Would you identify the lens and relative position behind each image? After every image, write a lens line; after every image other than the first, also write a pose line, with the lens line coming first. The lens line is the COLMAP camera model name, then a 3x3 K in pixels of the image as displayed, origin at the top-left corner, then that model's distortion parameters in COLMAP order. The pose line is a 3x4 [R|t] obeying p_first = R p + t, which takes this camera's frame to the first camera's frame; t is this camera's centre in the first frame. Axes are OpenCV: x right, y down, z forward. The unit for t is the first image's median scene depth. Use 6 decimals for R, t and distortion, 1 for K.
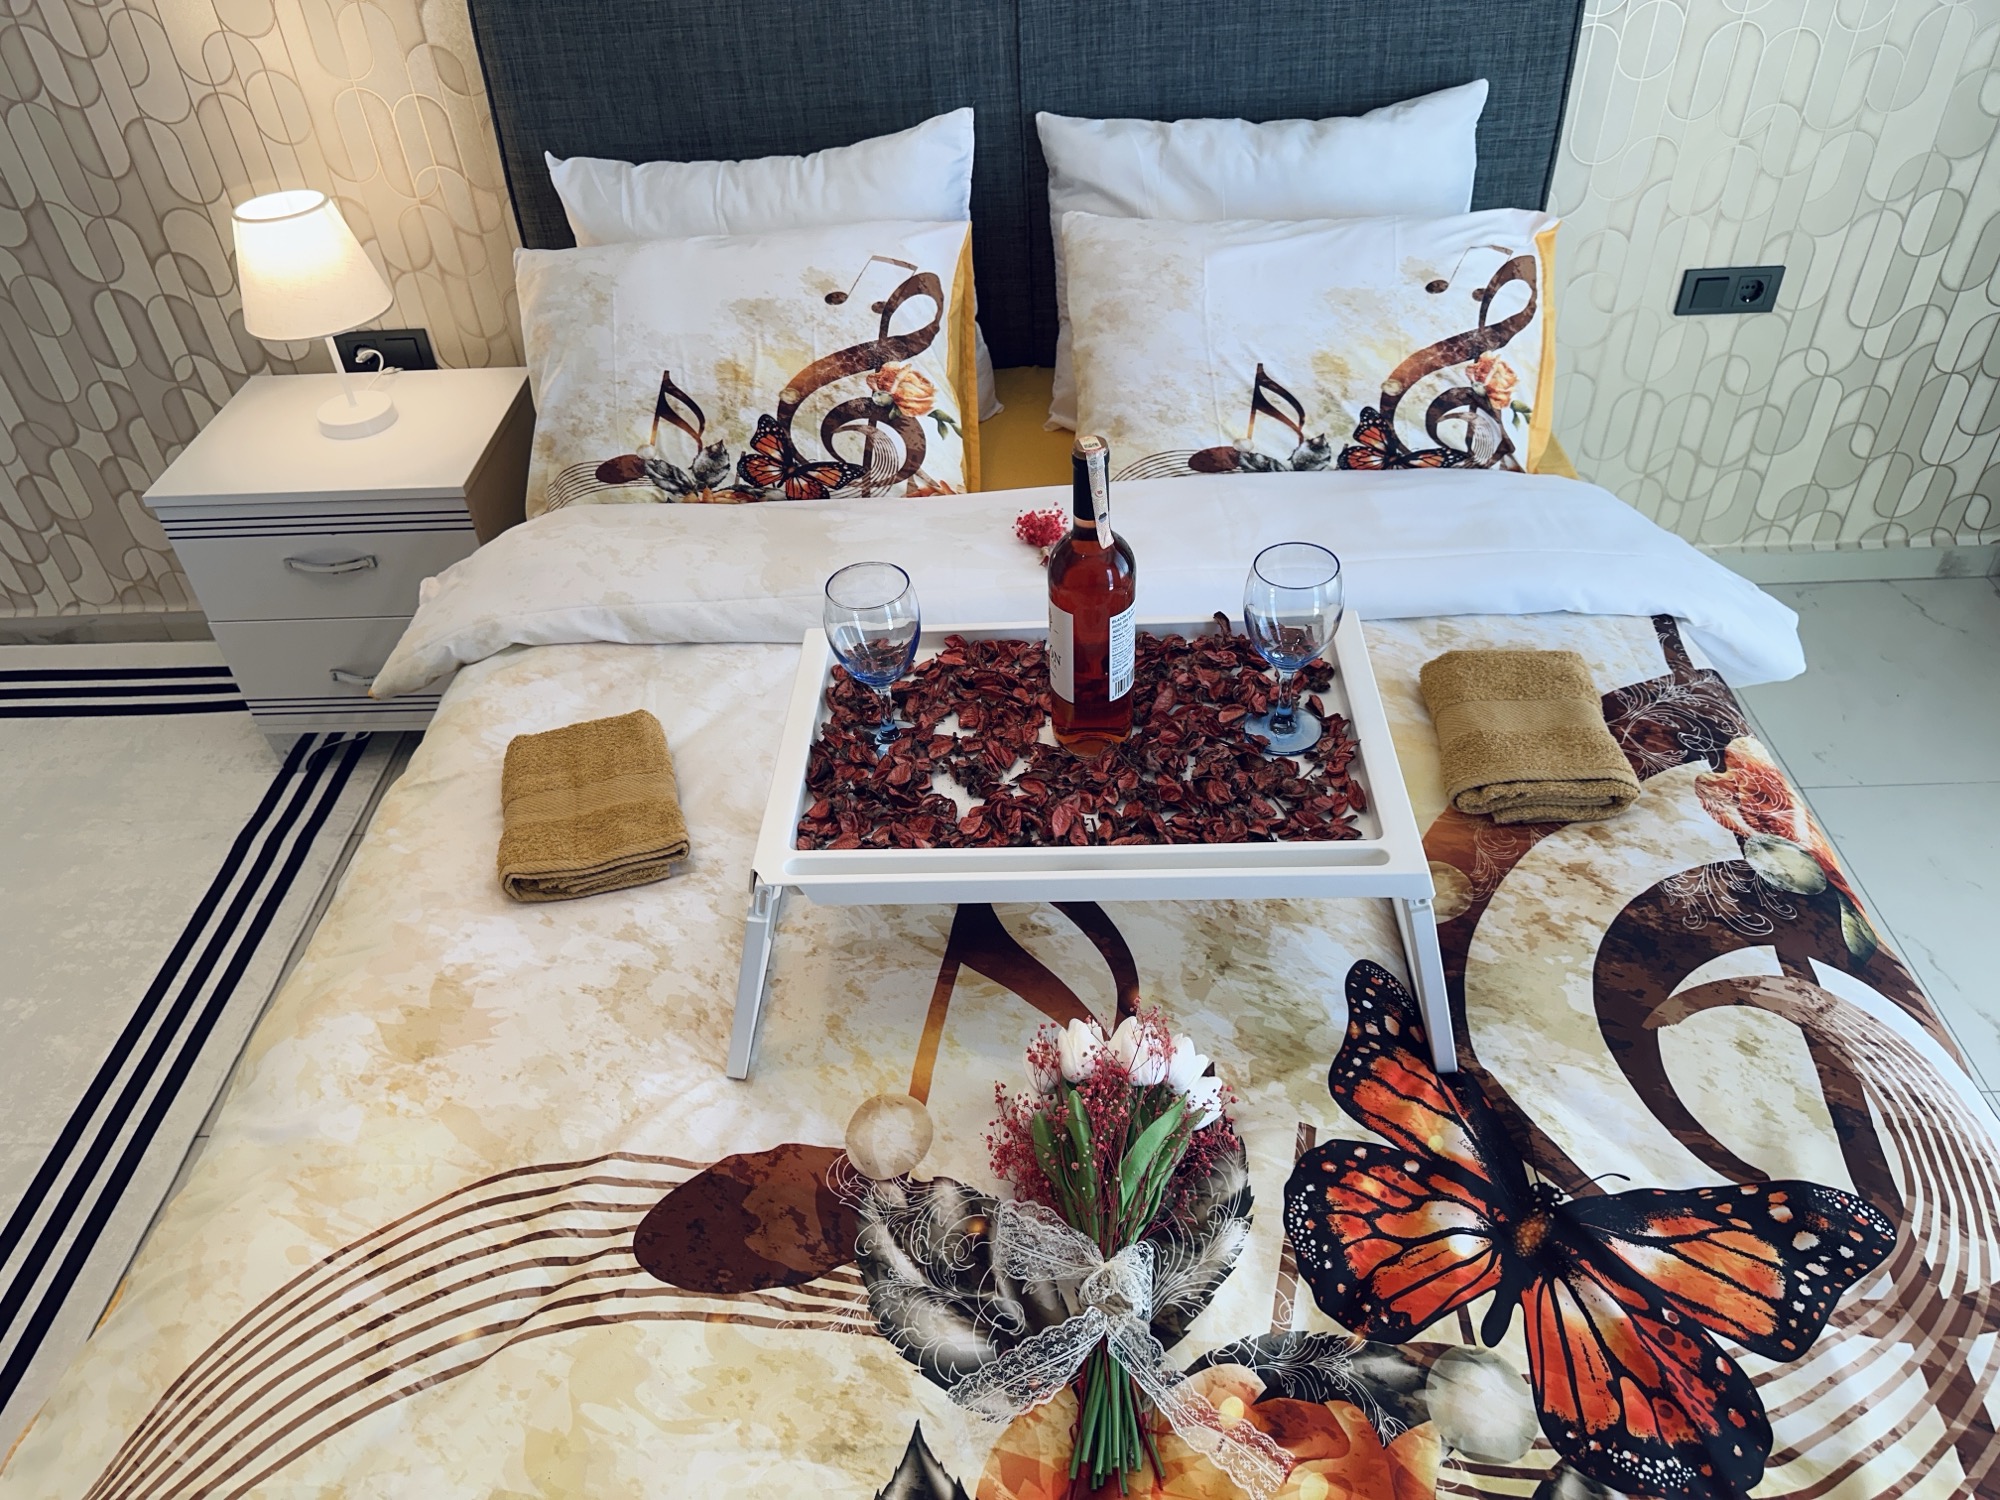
lens RADIAL K [[1421.2, 0, 995.5], [0, 1421.2, 753.9], [0, 0, 1]] dist [0.030307, -0.040244]
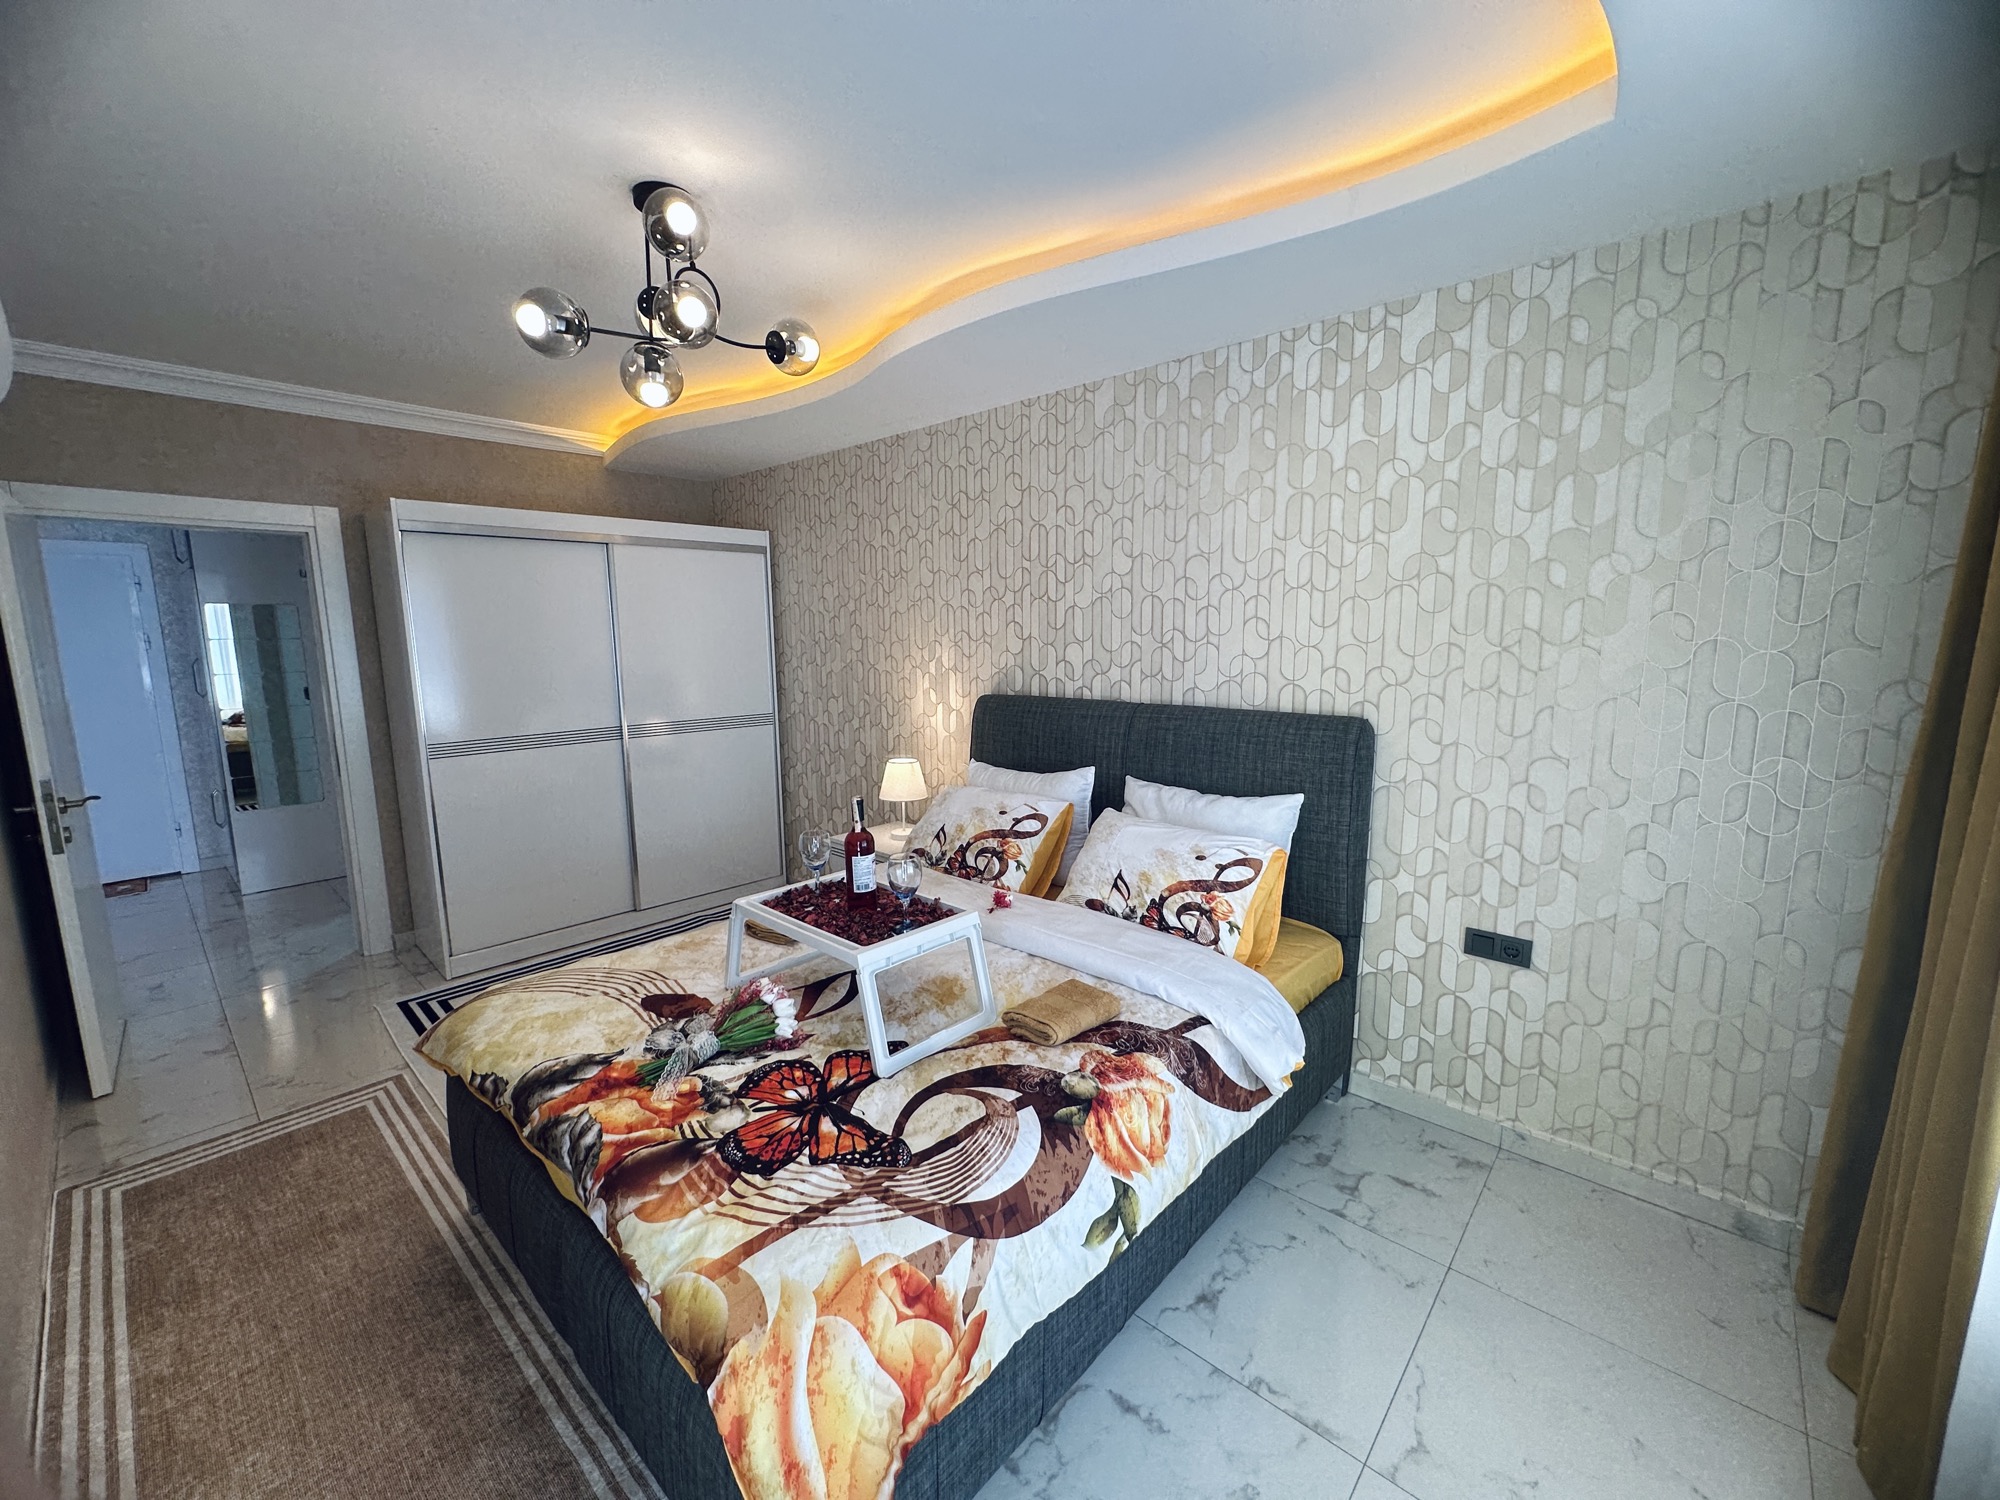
lens RADIAL K [[798.5, 0, 1000.5], [0, 798.5, 747.5], [0, 0, 1]] dist [-0.004370, 0.000834]
pose [[0.748222, 0.138746, -0.648779, 1.123189], [-0.452669, 0.821672, -0.346331, 0.126030], [0.485031, 0.552814, 0.677599, -0.089186]]
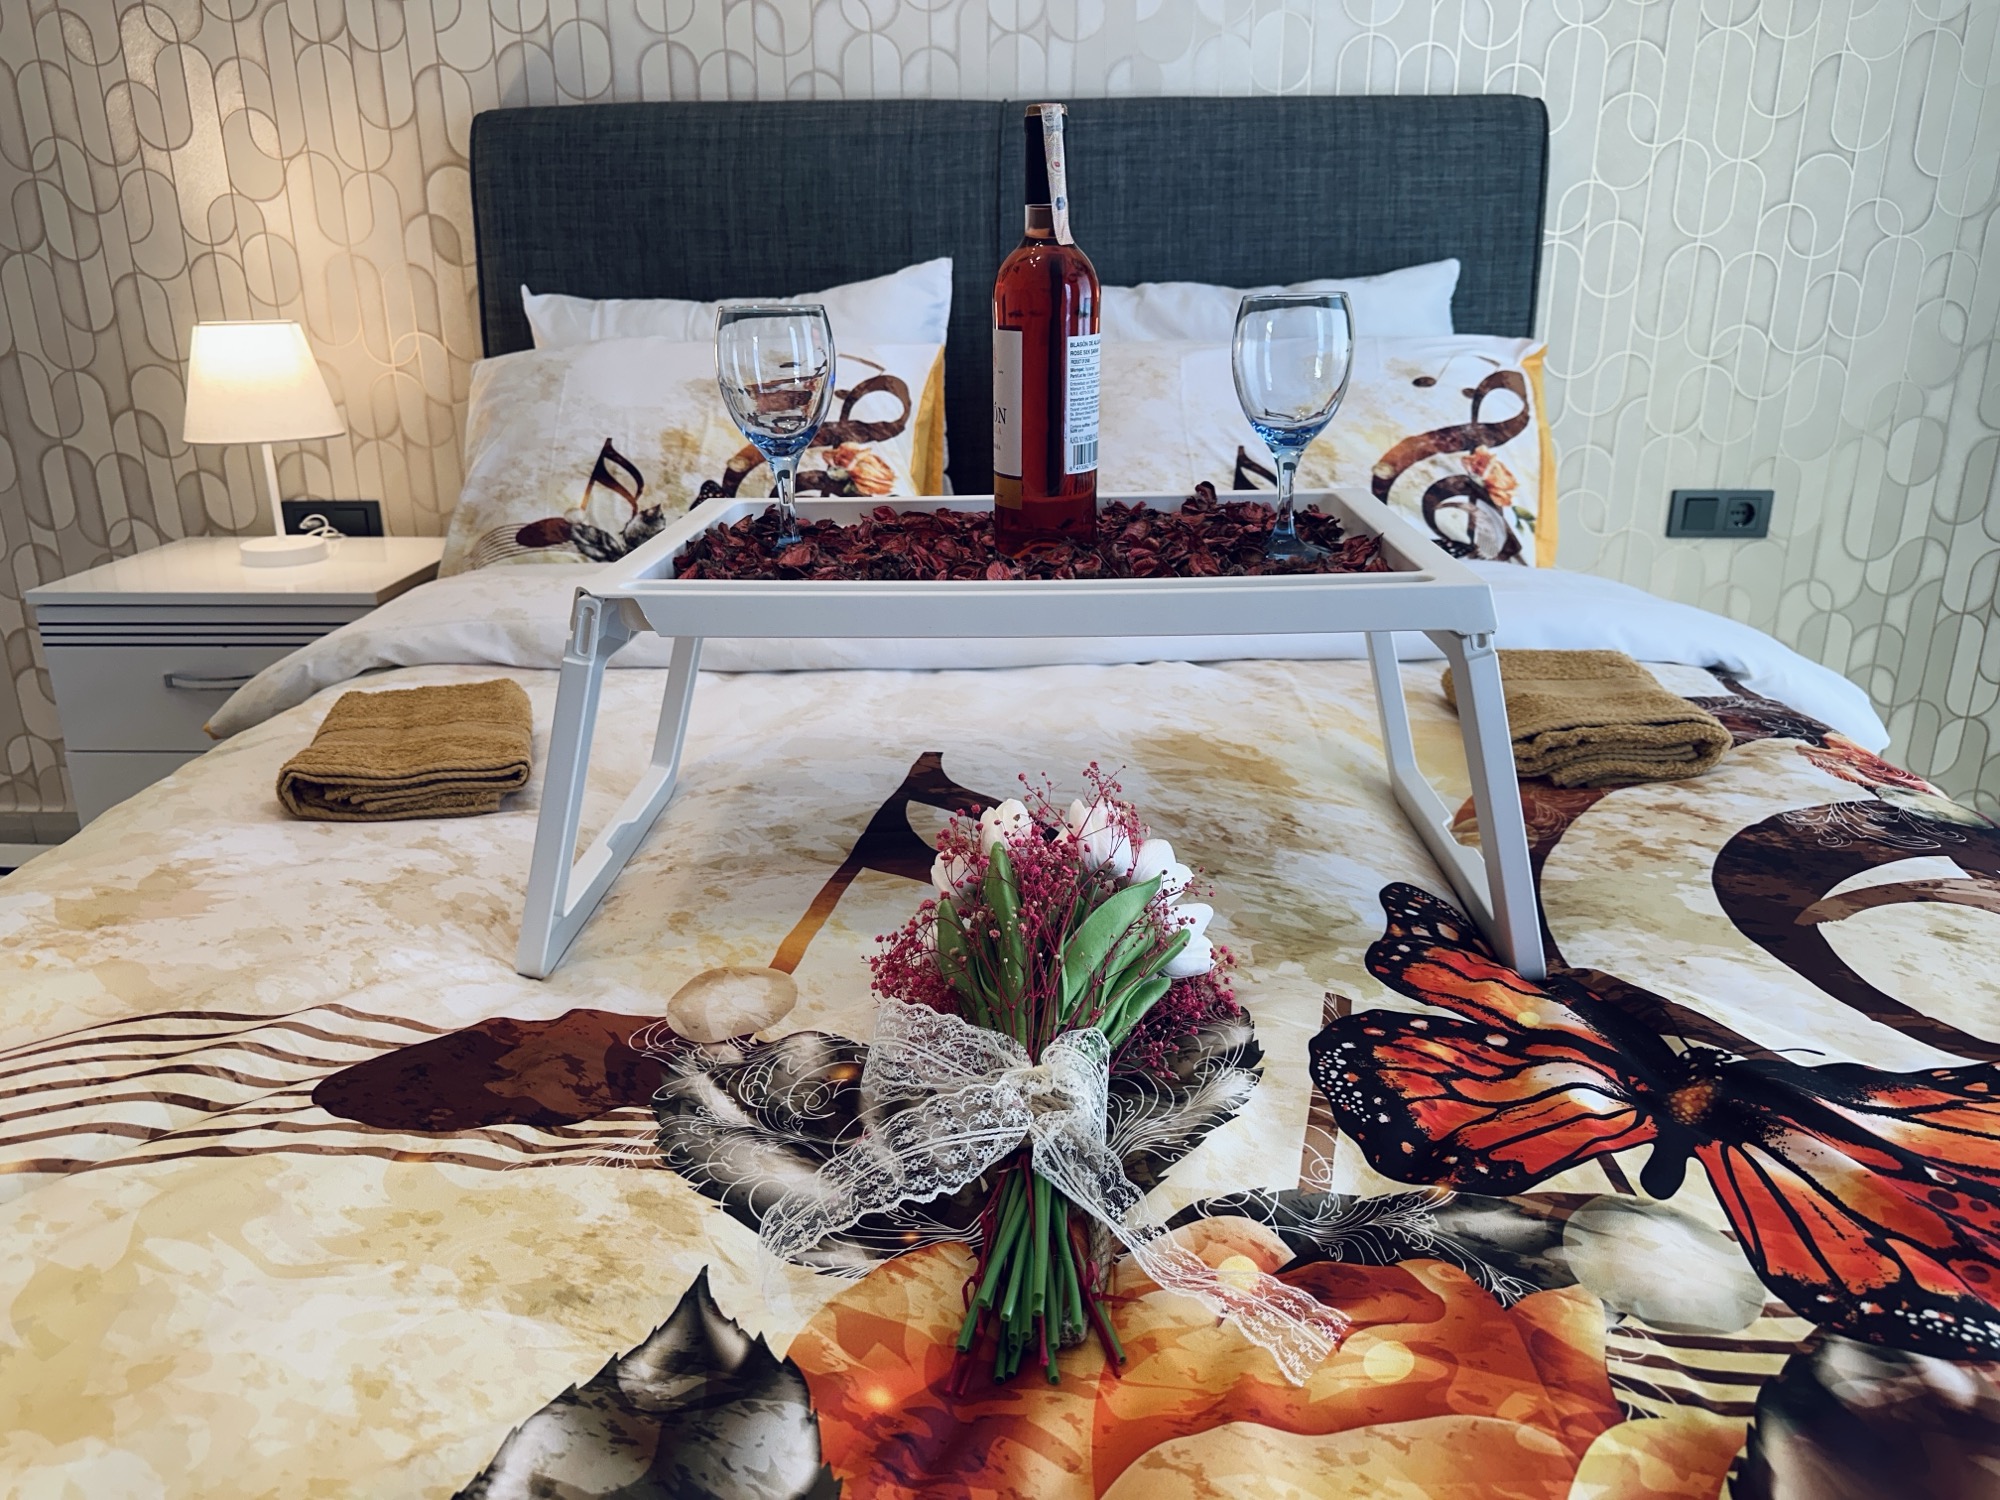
lens RADIAL K [[1424.3, 0, 992.4], [0, 1424.3, 741.5], [0, 0, 1]] dist [0.037791, -0.055538]
pose [[0.999084, 0.042772, 0.001059, 0.038834], [-0.039354, 0.928400, -0.369491, 0.347286], [-0.016787, 0.369111, 0.929234, 0.268889]]
